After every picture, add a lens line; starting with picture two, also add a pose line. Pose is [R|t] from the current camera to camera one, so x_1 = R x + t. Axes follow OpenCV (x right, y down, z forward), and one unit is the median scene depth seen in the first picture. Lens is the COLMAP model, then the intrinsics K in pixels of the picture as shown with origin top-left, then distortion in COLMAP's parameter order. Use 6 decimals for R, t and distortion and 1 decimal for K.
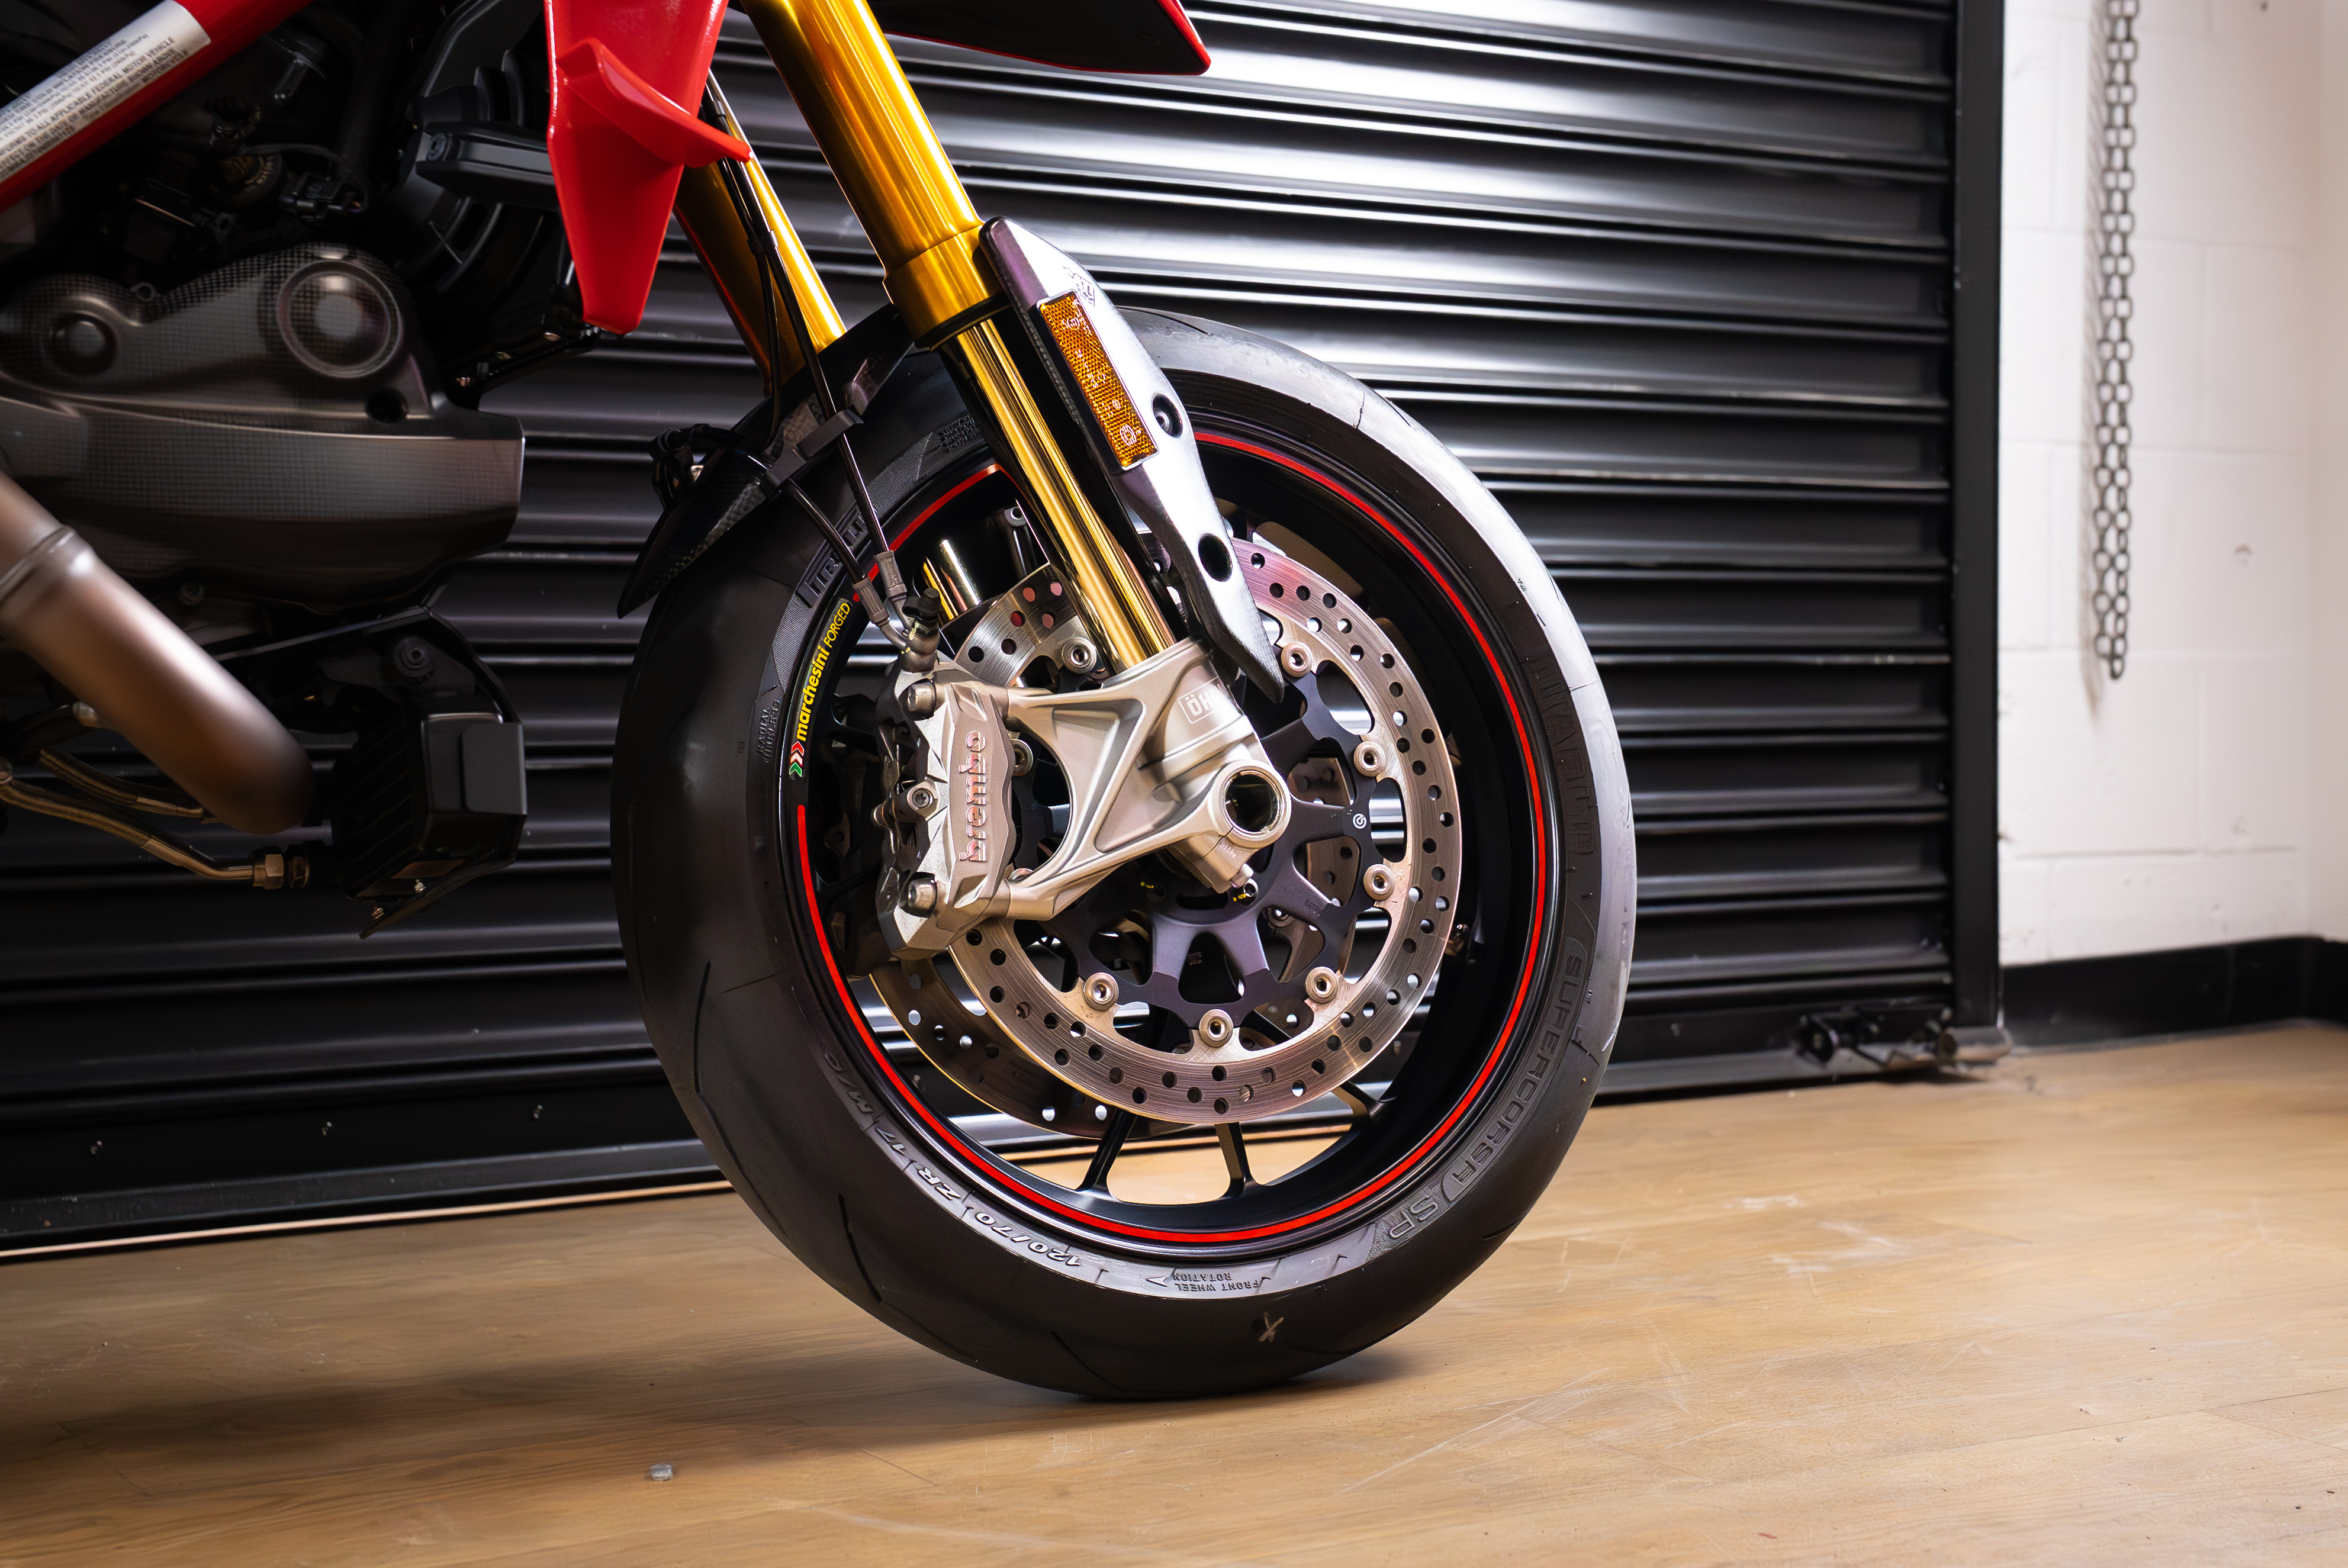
lens RADIAL K [[3238.0, 0, 1196.7], [0, 3238.0, 764.7], [0, 0, 1]] dist [0.109673, 0.000000]
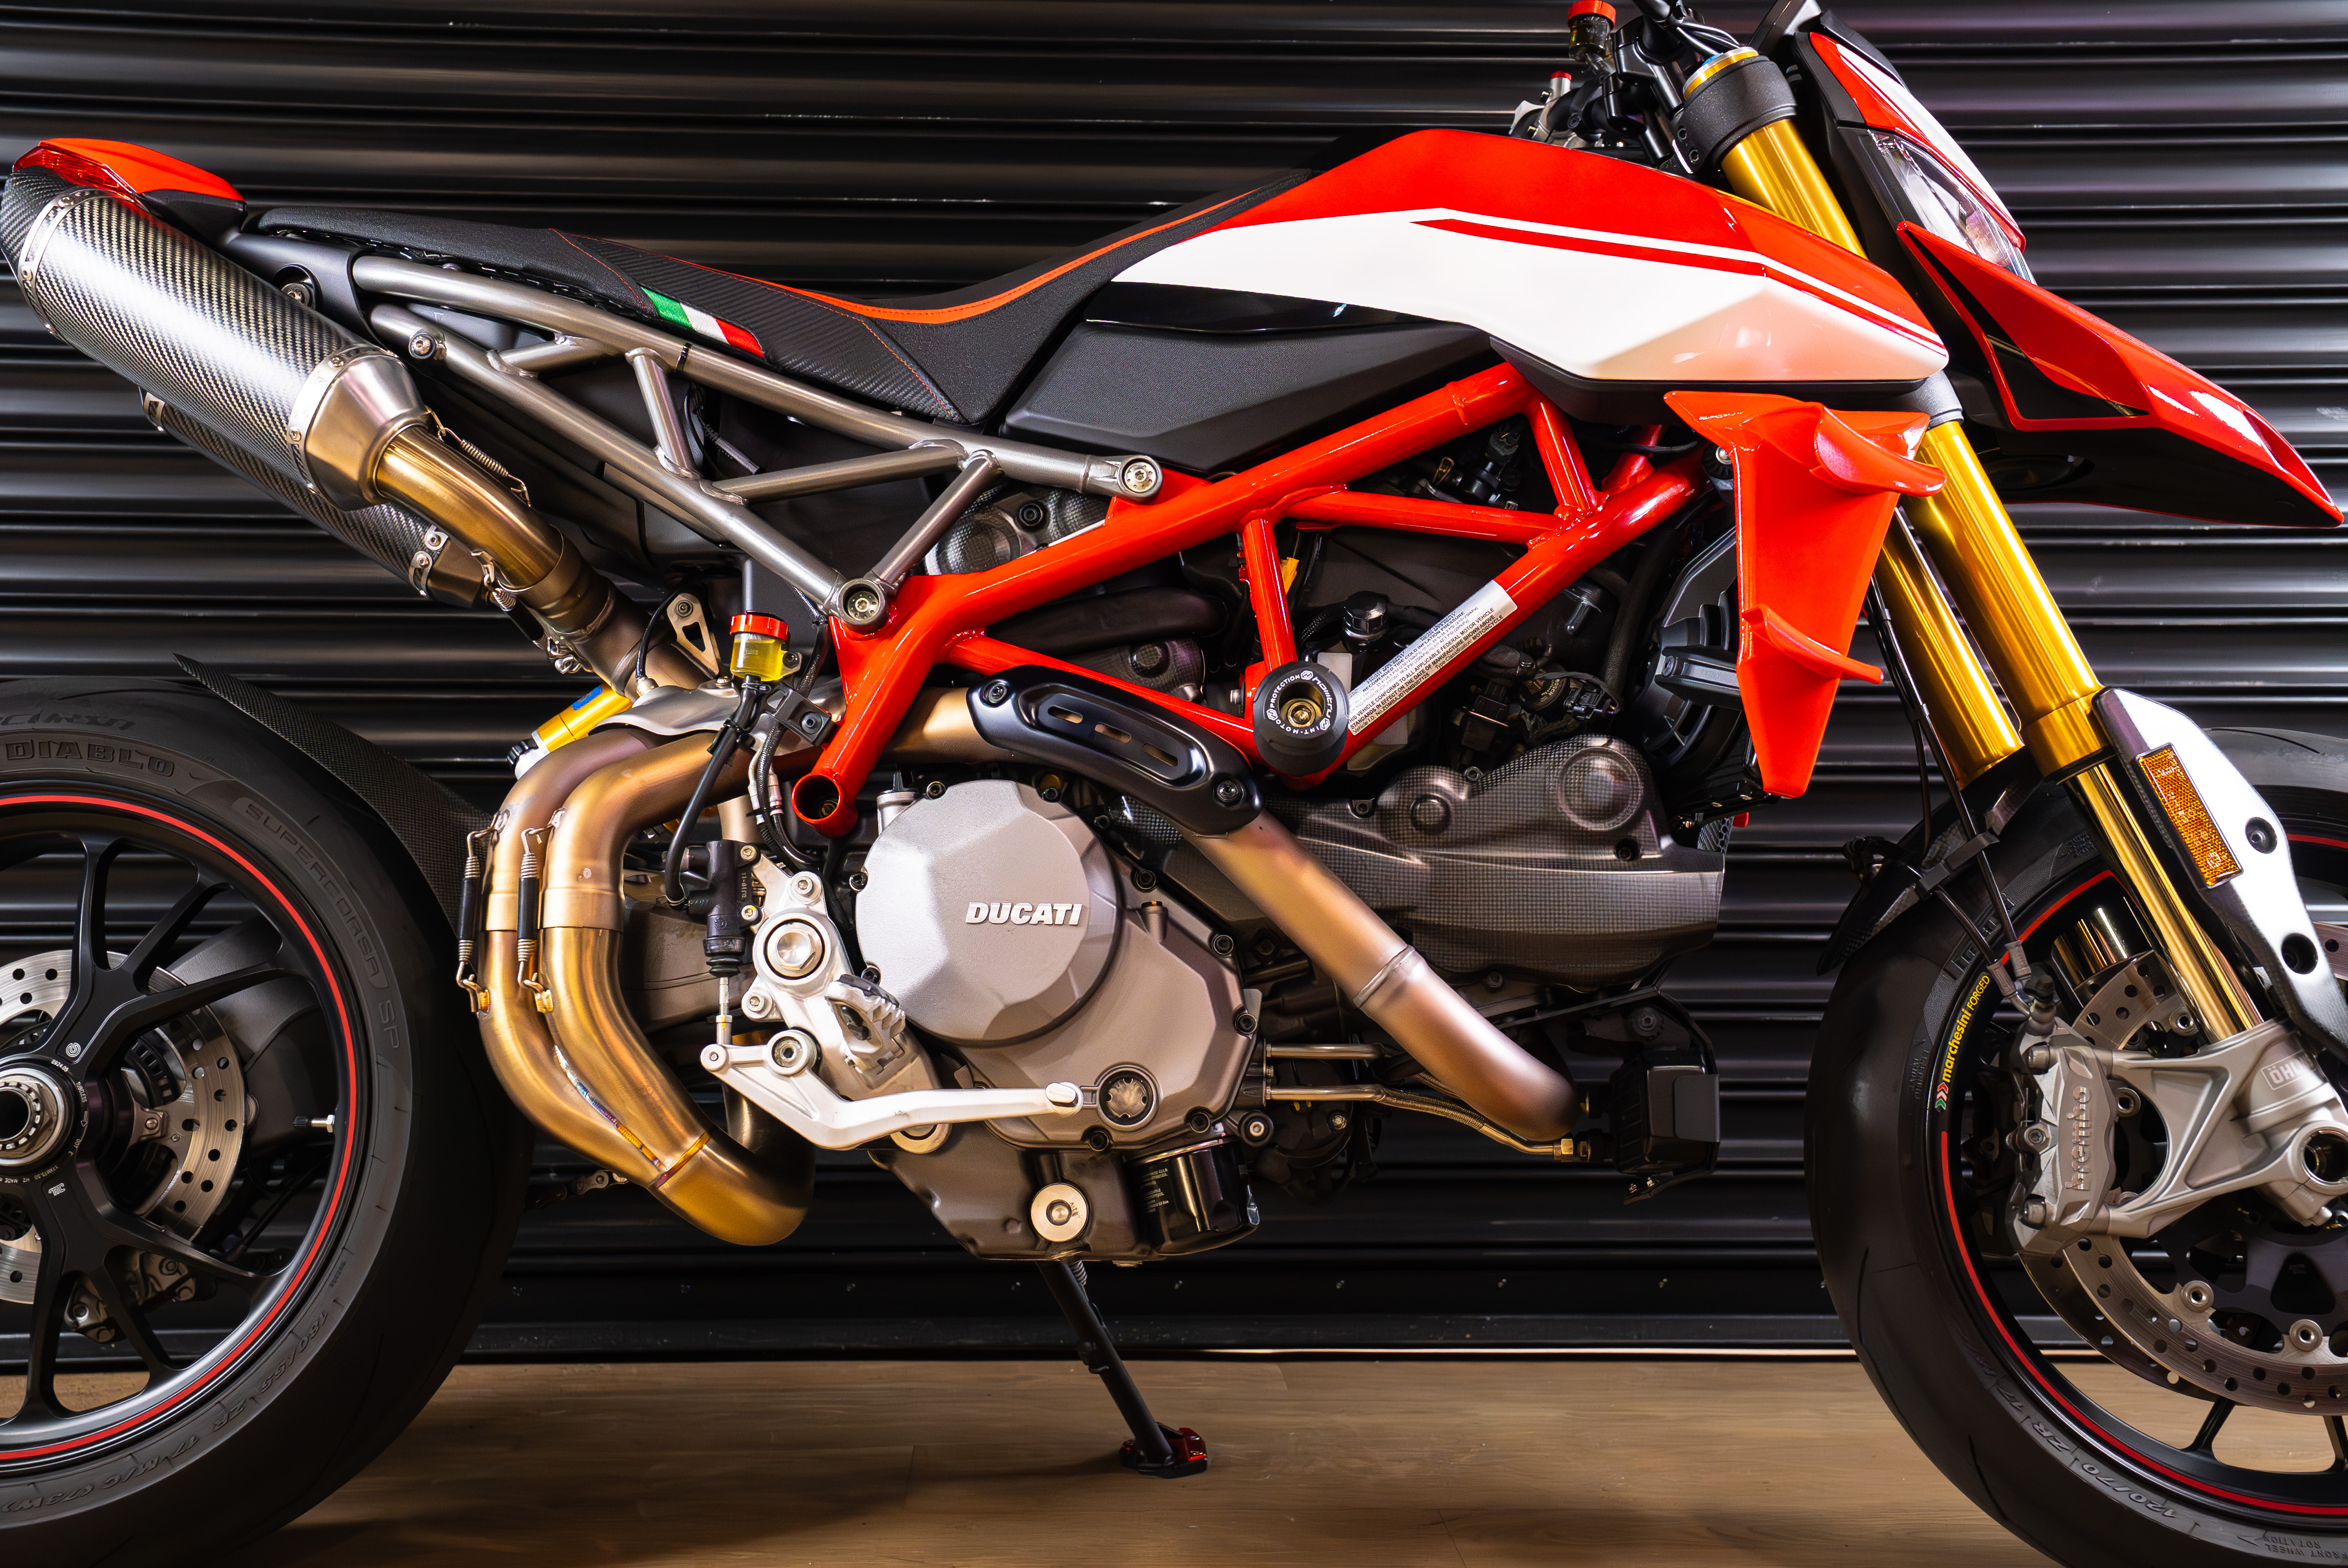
lens RADIAL K [[2725.5, 0, 1158.2], [0, 2725.5, 779.1], [0, 0, 1]] dist [0.104136, 0.000000]
pose [[0.872972, 0.011638, -0.487631, 0.142526], [-0.019051, 0.999766, -0.010246, -0.112635], [0.487398, 0.018235, 0.872989, -0.136490]]
